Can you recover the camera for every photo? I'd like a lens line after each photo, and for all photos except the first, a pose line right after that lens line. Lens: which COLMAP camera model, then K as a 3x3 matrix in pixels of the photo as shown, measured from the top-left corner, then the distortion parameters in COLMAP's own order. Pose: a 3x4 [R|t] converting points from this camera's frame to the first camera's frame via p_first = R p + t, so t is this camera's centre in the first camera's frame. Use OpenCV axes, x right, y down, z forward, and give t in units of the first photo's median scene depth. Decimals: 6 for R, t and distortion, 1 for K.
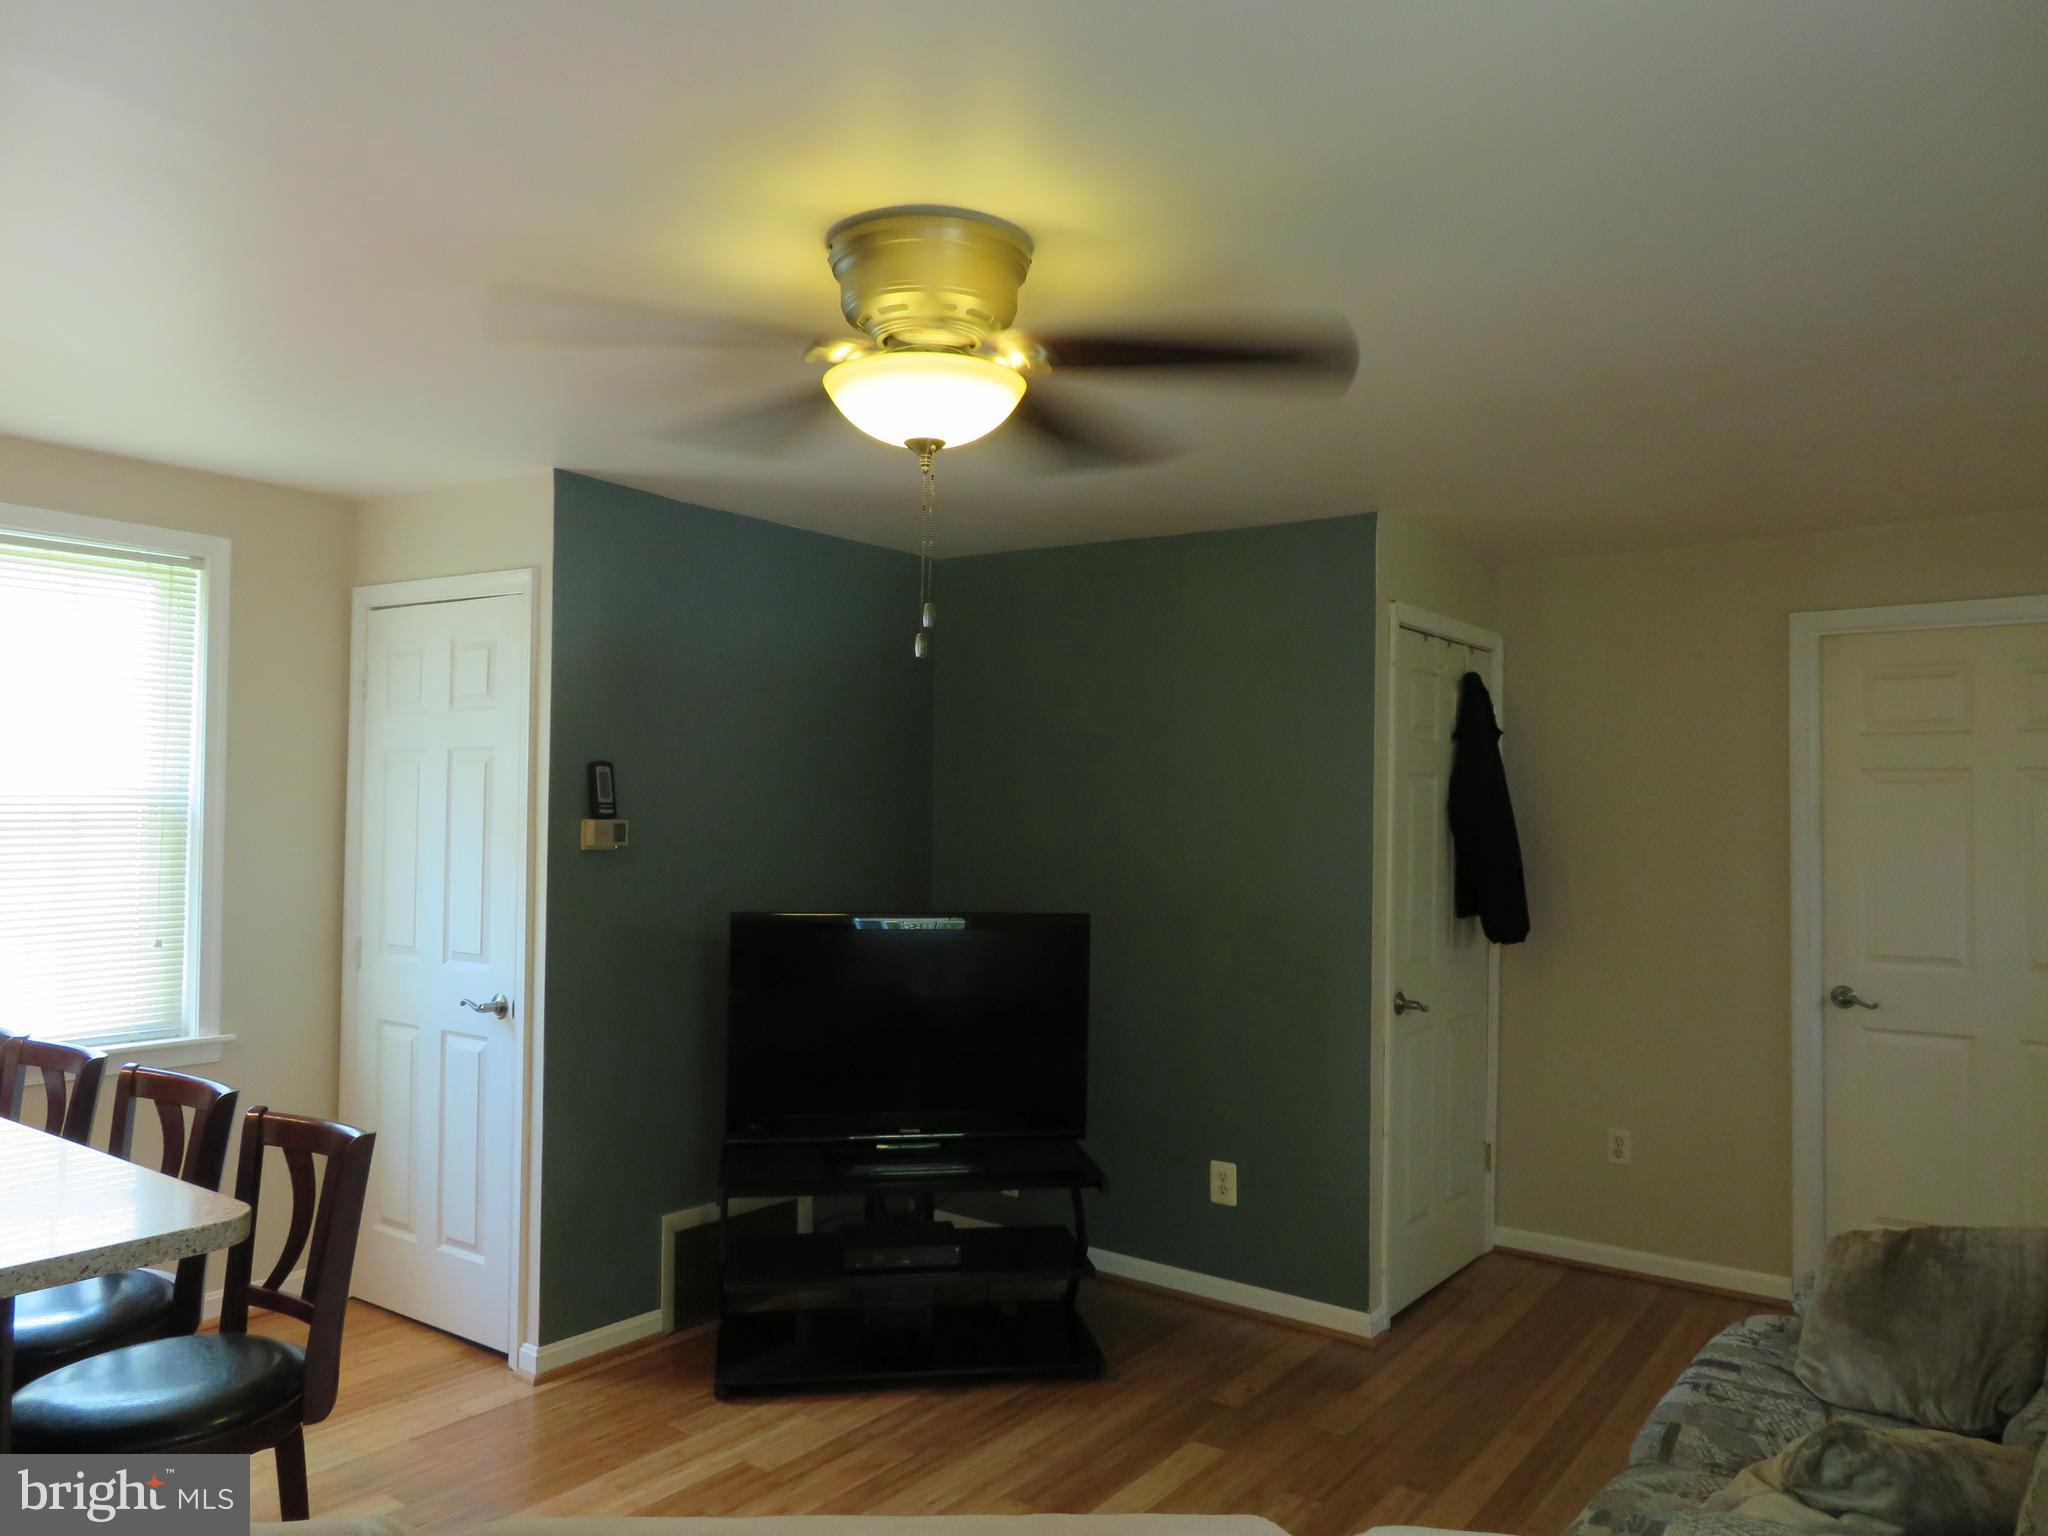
lens RADIAL K [[1464.9, 0, 1020.3], [0, 1464.9, 770.8], [0, 0, 1]] dist [-0.010324, 0.001913]
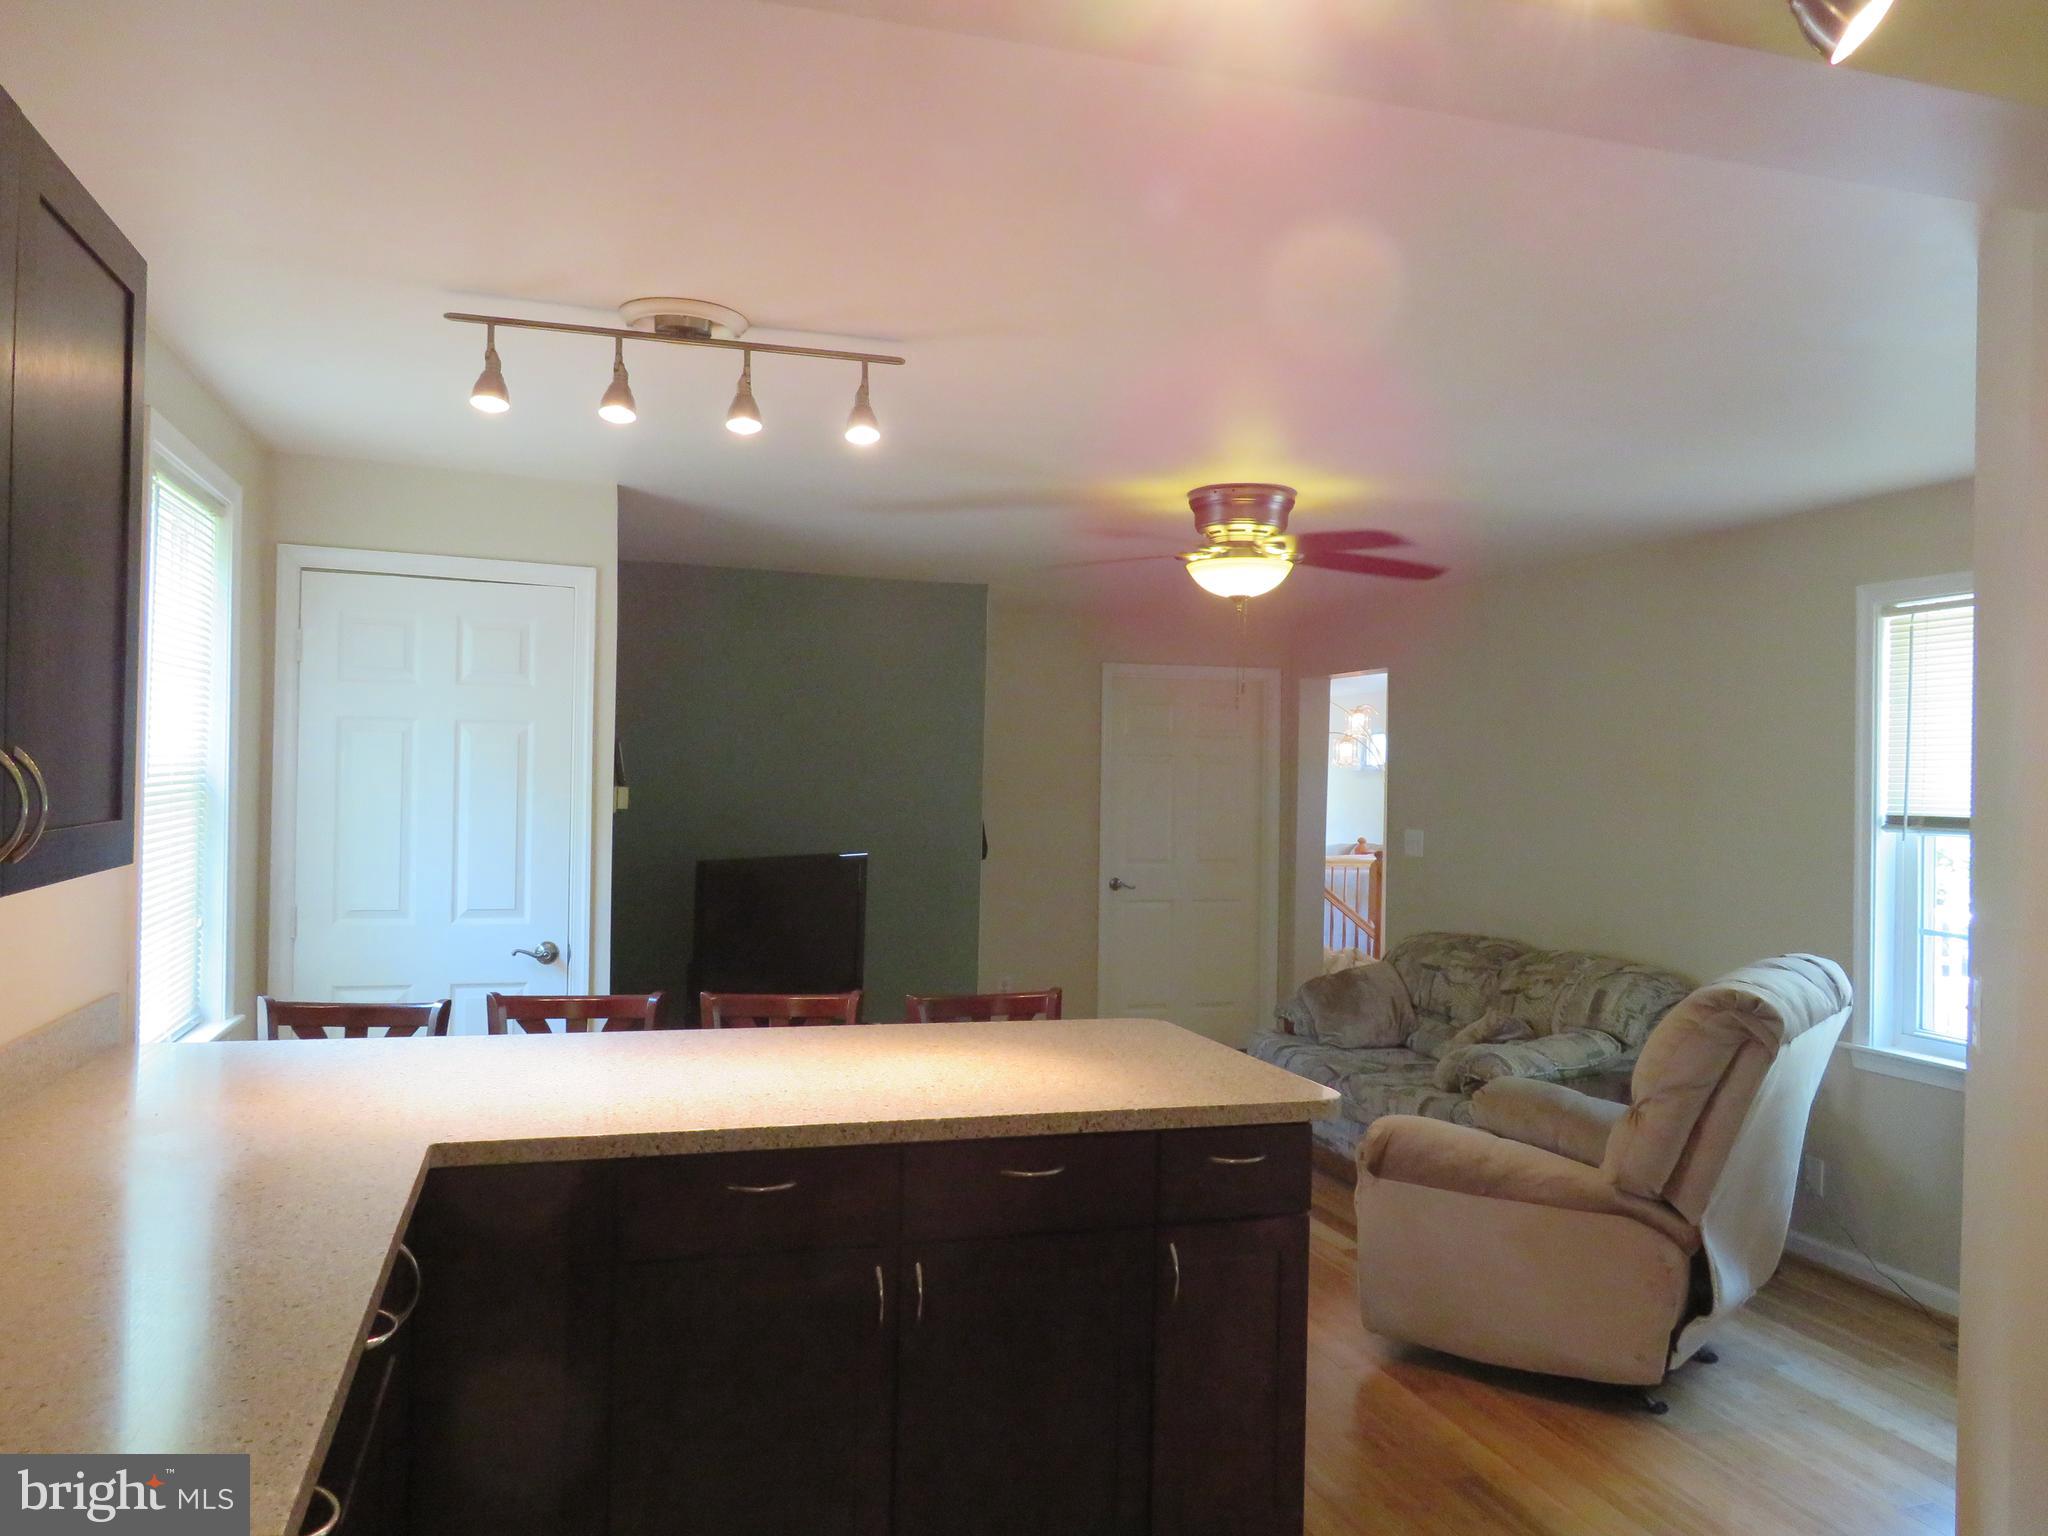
lens RADIAL K [[1464.9, 0, 1020.3], [0, 1464.9, 770.8], [0, 0, 1]] dist [-0.010324, 0.001913]
pose [[0.617729, 0.005711, 0.786371, -0.953246], [-0.036016, 0.999130, 0.021036, -0.014202], [-0.785566, -0.041317, 0.617397, 0.012287]]
